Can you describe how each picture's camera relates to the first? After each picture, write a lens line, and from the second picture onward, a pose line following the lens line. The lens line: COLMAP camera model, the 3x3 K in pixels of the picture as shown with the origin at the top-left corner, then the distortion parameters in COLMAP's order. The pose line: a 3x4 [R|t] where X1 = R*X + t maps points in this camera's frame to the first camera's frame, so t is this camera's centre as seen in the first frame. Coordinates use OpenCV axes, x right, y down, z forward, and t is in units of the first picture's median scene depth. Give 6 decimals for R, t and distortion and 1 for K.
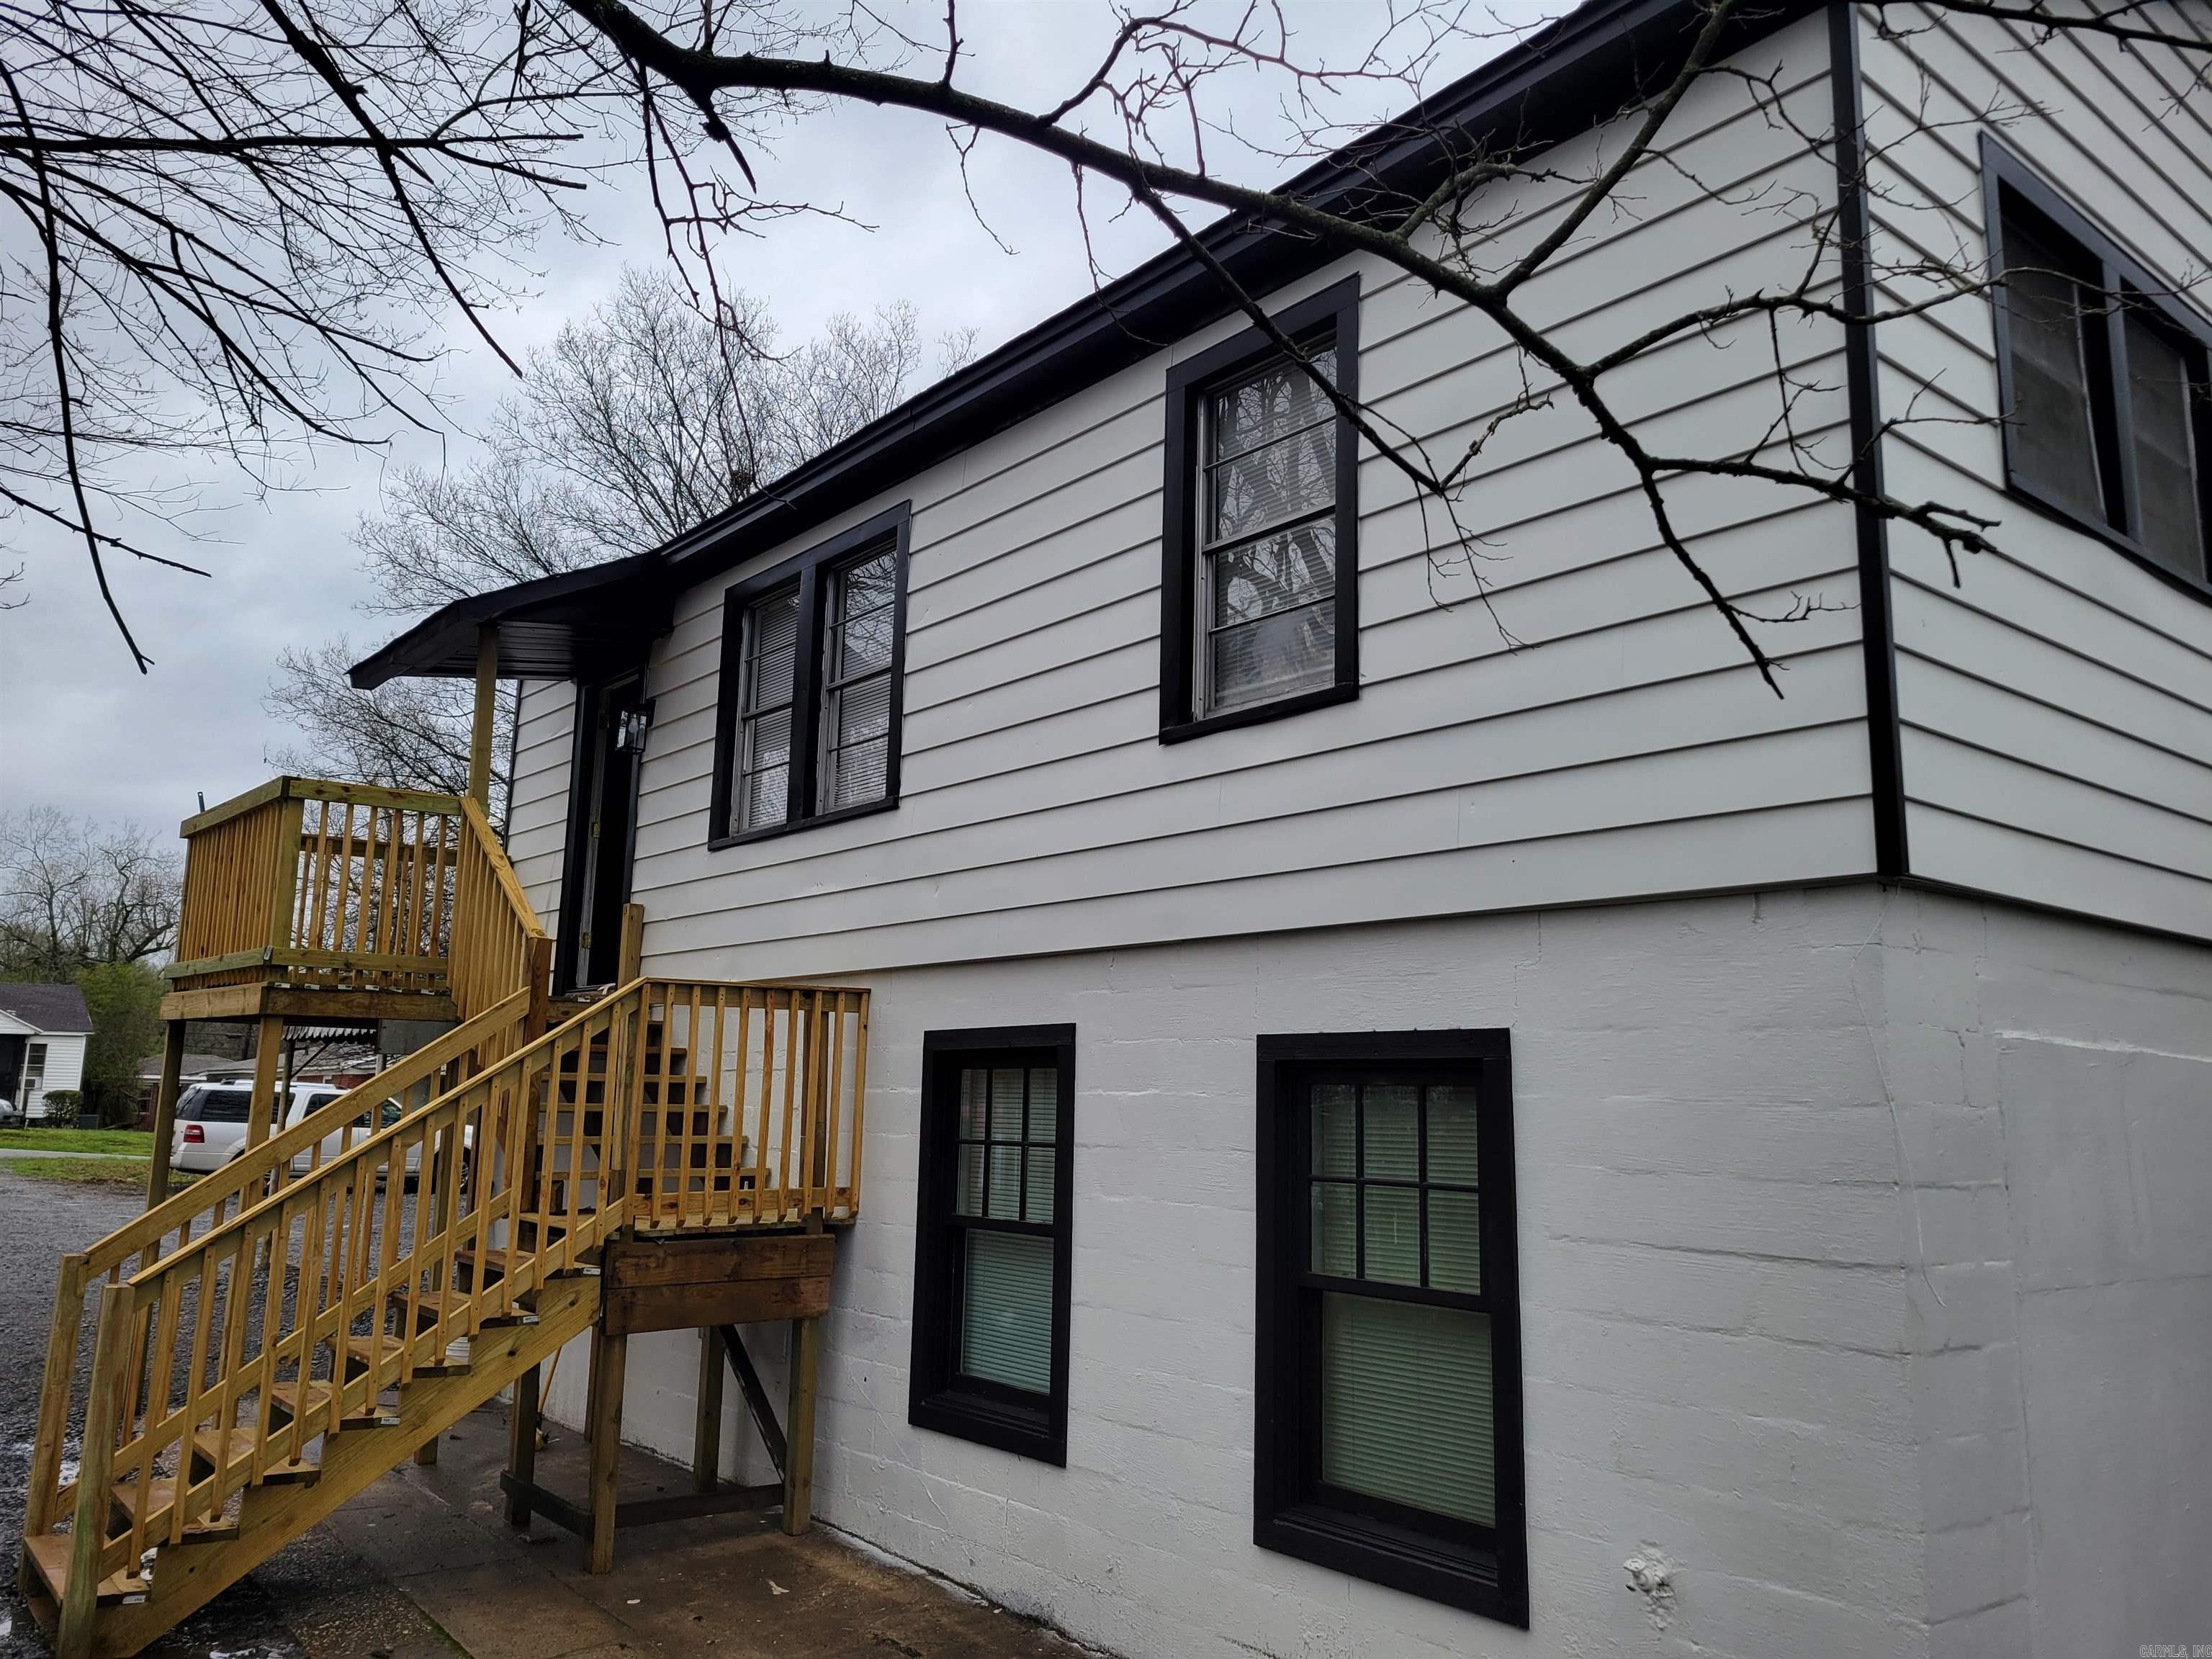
lens RADIAL K [[1659.9, 0, 1114.3], [0, 1659.9, 837.2], [0, 0, 1]] dist [0.010669, 0.002902]
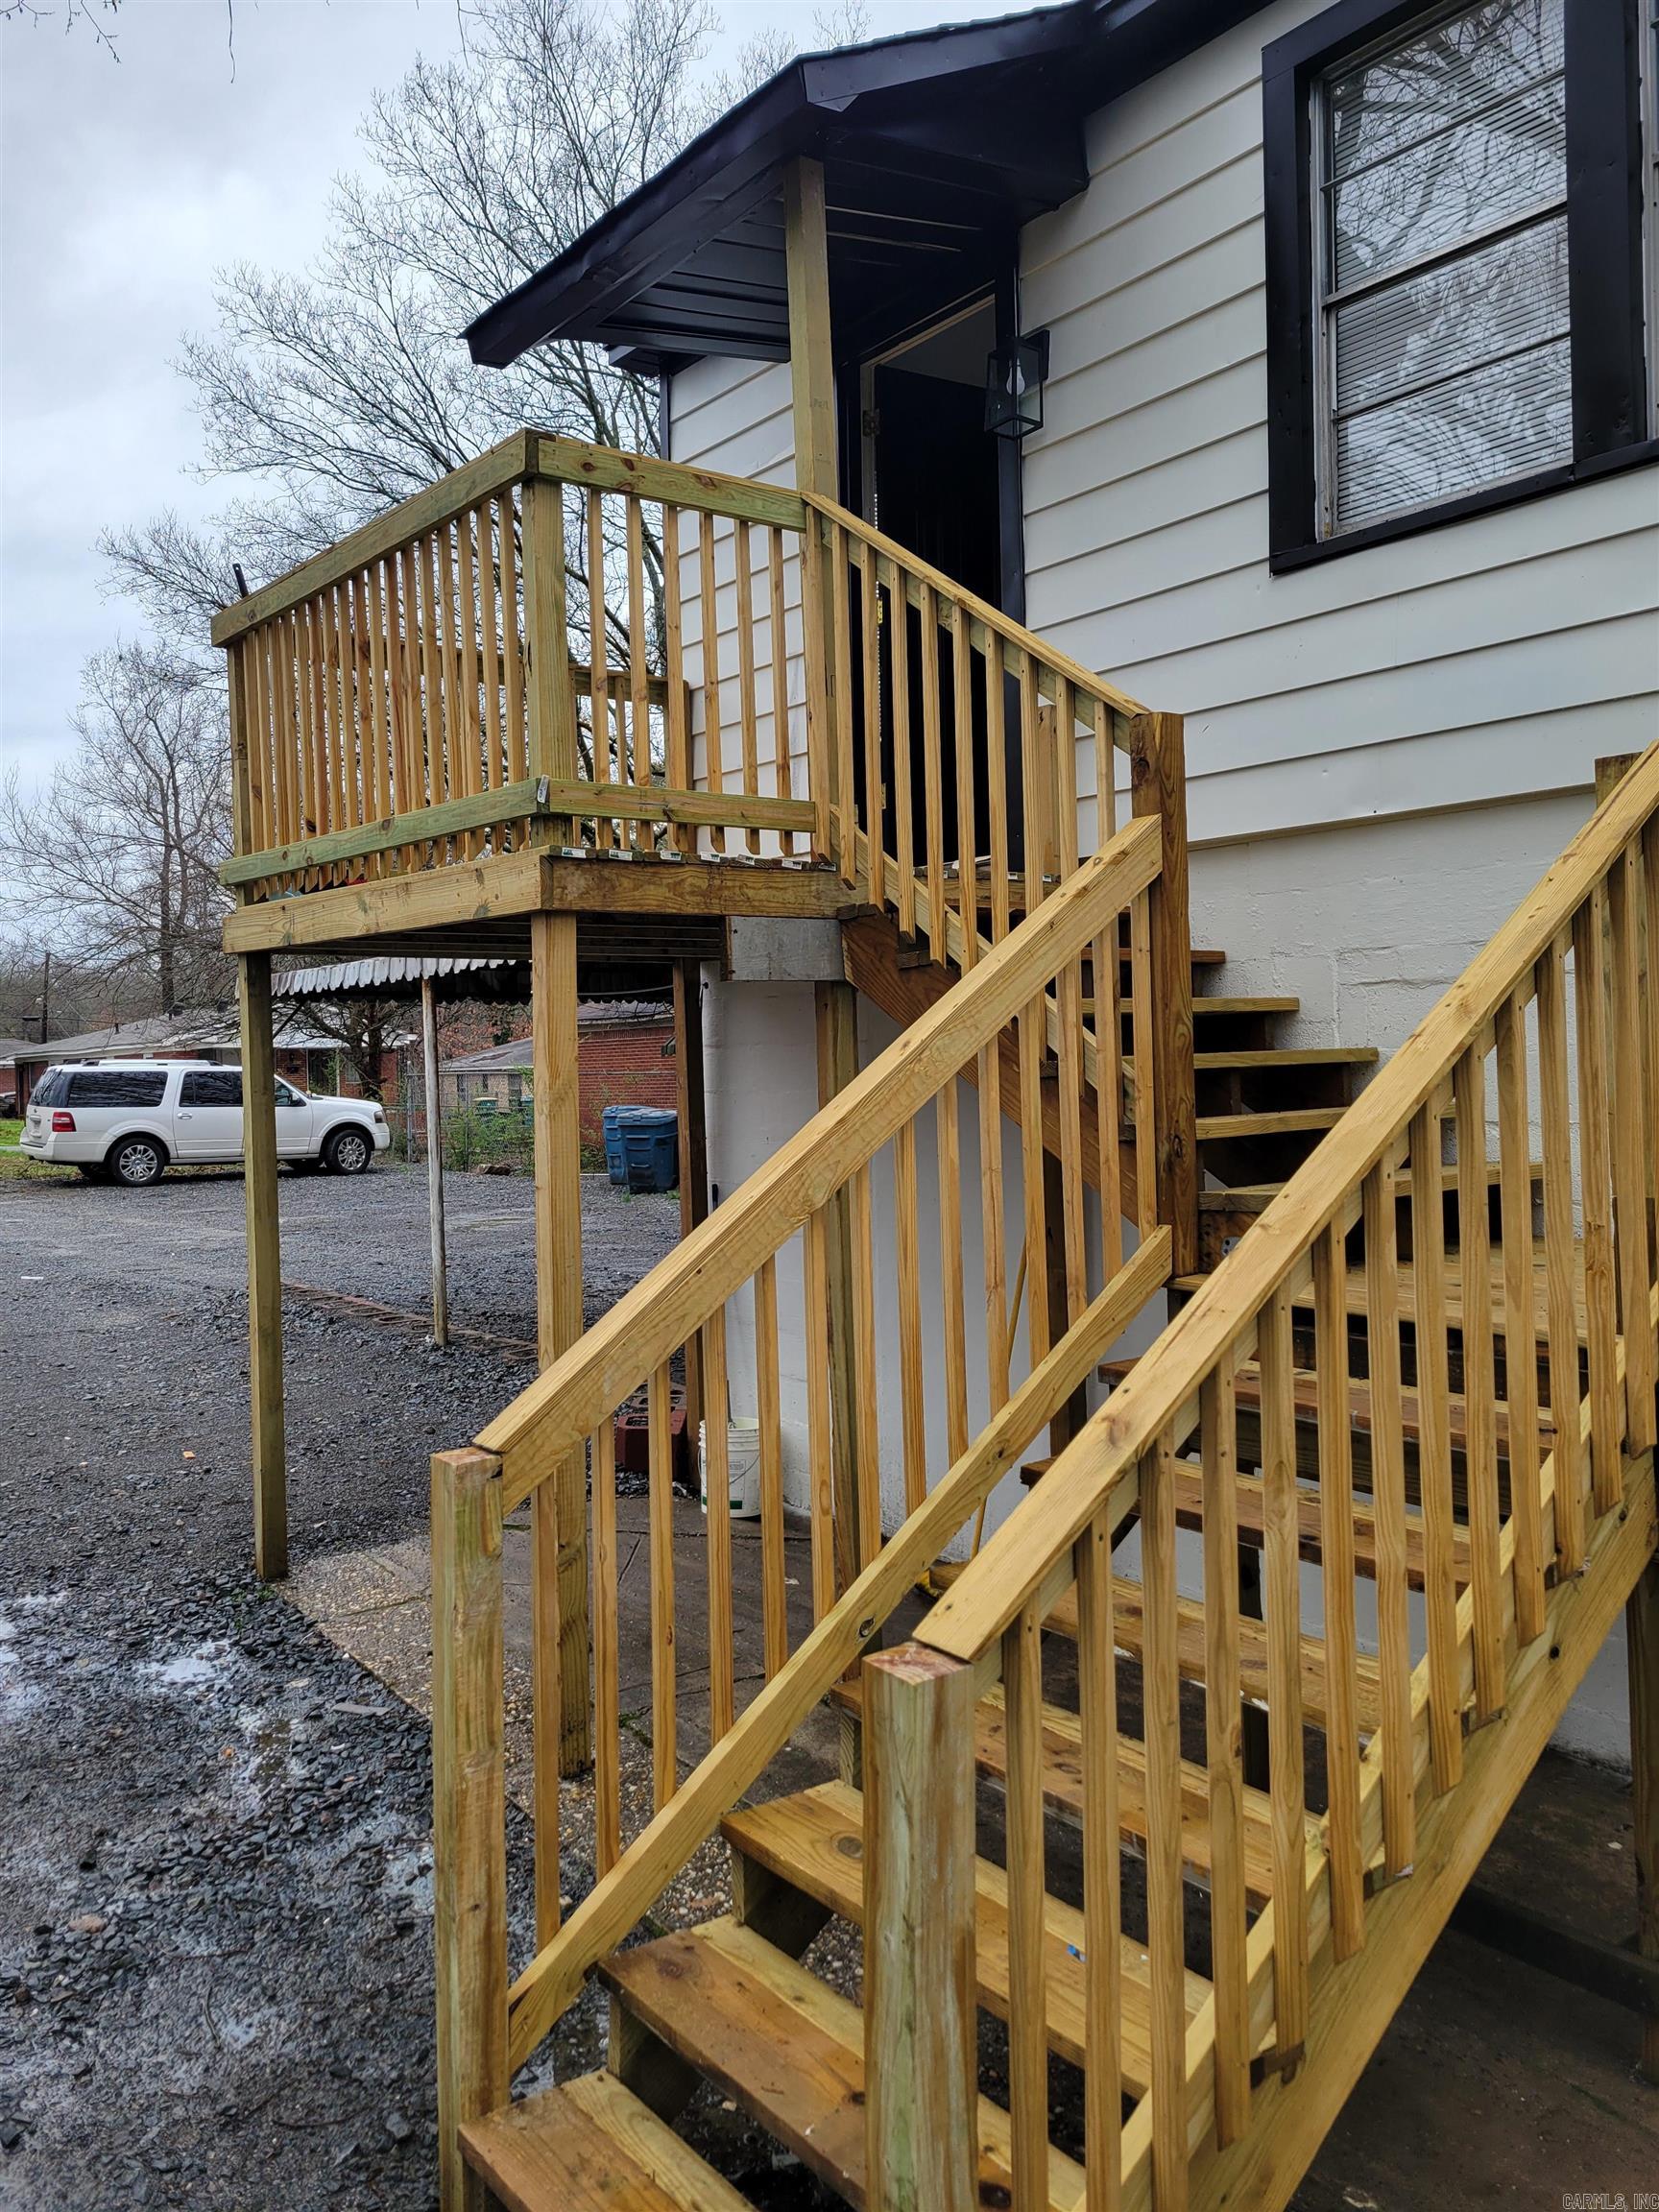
lens RADIAL K [[1659.9, 0, 819.2], [0, 1659.9, 1092.1], [0, 0, 1]] dist [0.010669, 0.002902]
pose [[0.998462, -0.045402, -0.031831, -0.322393], [0.050478, 0.981828, 0.182939, 0.056154], [0.022946, -0.184264, 0.982609, 0.382075]]
